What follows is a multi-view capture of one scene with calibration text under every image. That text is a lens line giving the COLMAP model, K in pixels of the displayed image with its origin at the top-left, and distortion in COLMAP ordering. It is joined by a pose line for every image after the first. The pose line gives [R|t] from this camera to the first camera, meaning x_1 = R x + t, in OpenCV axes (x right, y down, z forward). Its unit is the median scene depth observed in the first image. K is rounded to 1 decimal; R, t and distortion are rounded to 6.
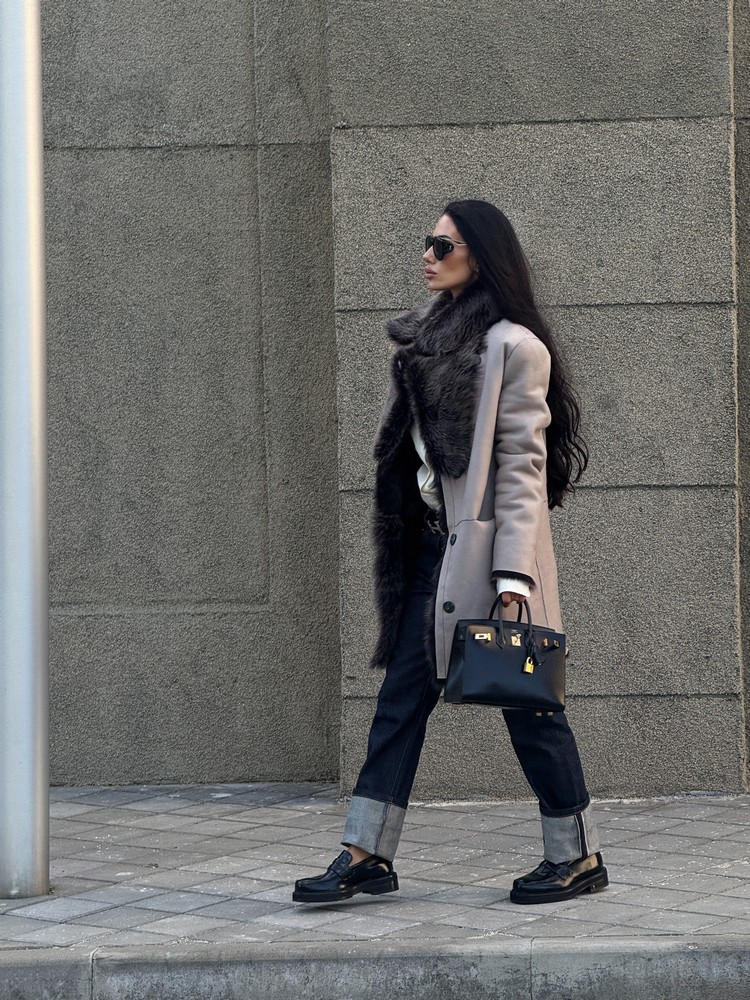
lens RADIAL K [[3517.1, 0, 398.9], [0, 3517.1, 506.3], [0, 0, 1]] dist [0.270567, 0.000000]
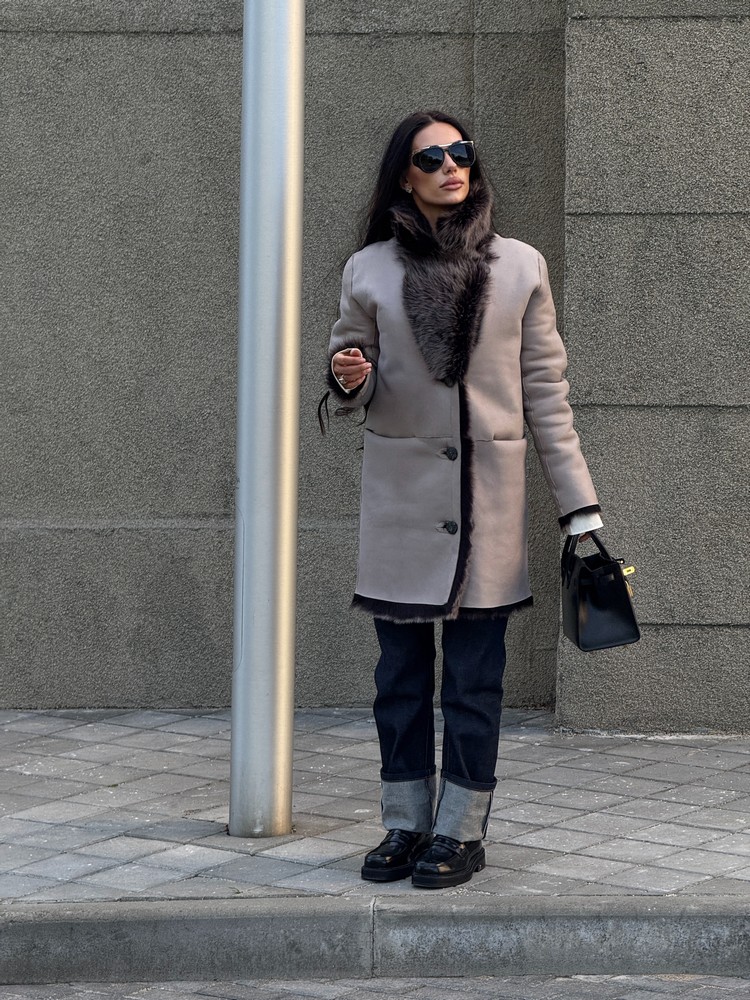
lens RADIAL K [[3517.1, 0, 408.3], [0, 3517.1, 519.7], [0, 0, 1]] dist [0.270567, 0.000000]
pose [[0.999139, 0.018891, 0.036930, -0.093508], [-0.020430, 0.998919, 0.041763, -0.012406], [-0.036101, -0.042482, 0.998445, 0.056102]]
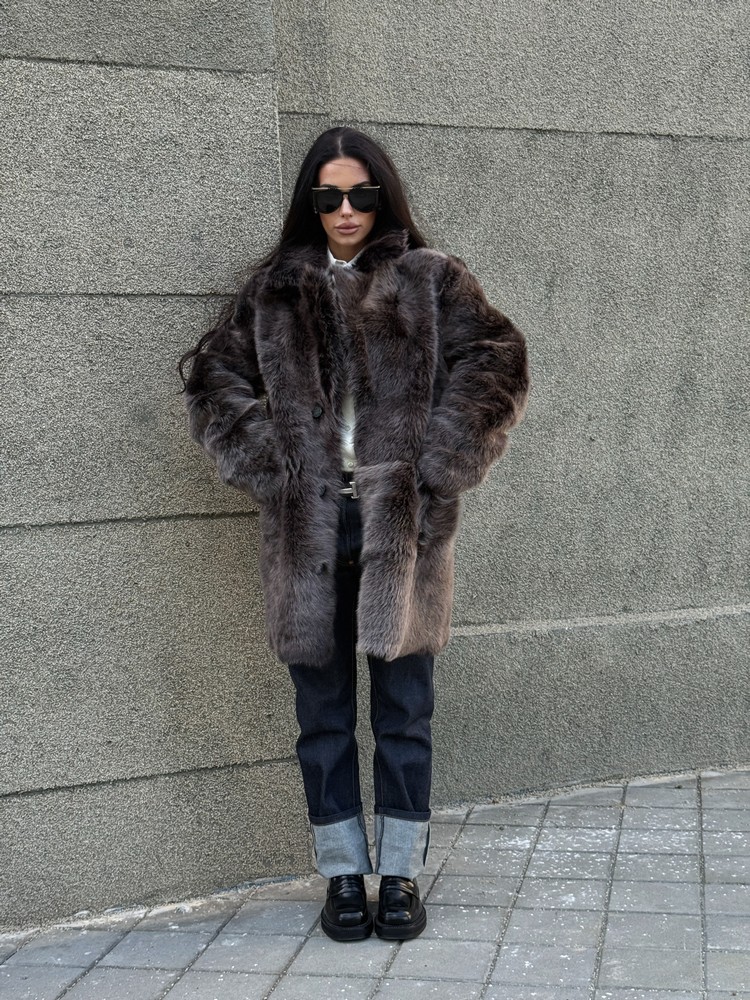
lens RADIAL K [[1402.3, 0, 363.1], [0, 1402.3, 494.4], [0, 0, 1]] dist [0.120885, 0.000000]
pose [[0.896711, -0.027887, 0.441737, -0.039640], [0.054862, 0.997320, -0.048407, 0.007498], [-0.439204, 0.067642, 0.895837, 0.684145]]
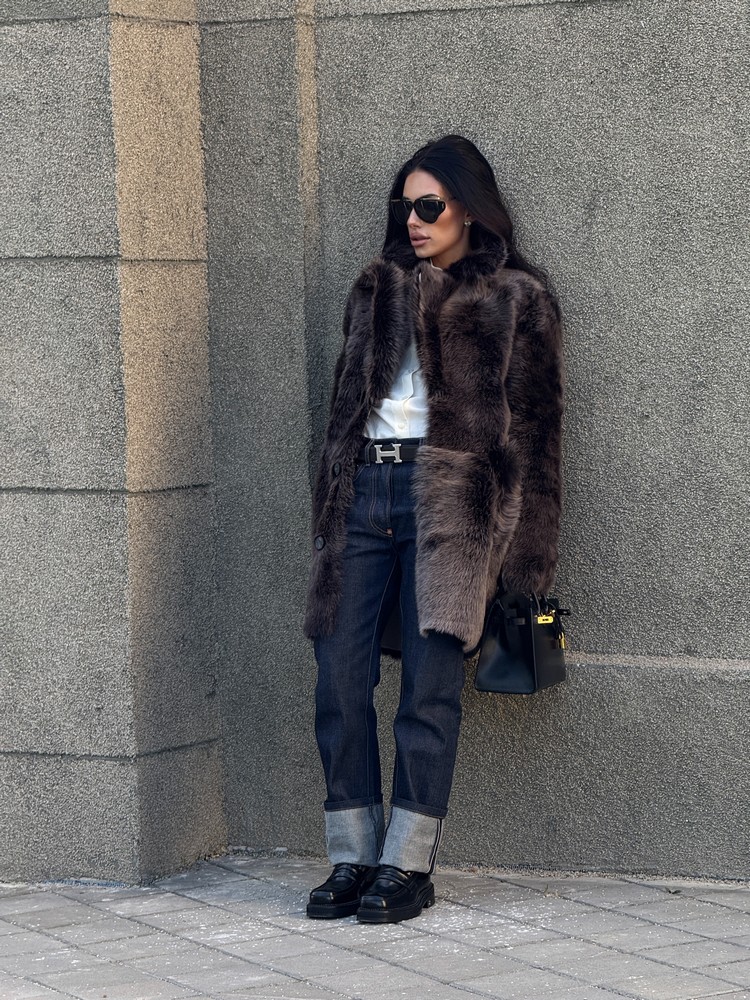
lens RADIAL K [[3517.1, 0, 381.6], [0, 3517.1, 510.6], [0, 0, 1]] dist [0.270567, 0.000000]
pose [[0.925252, 0.025261, -0.378510, 0.441401], [-0.025301, 0.999668, 0.004868, -0.006688], [0.378508, 0.005073, 0.925584, 0.296477]]
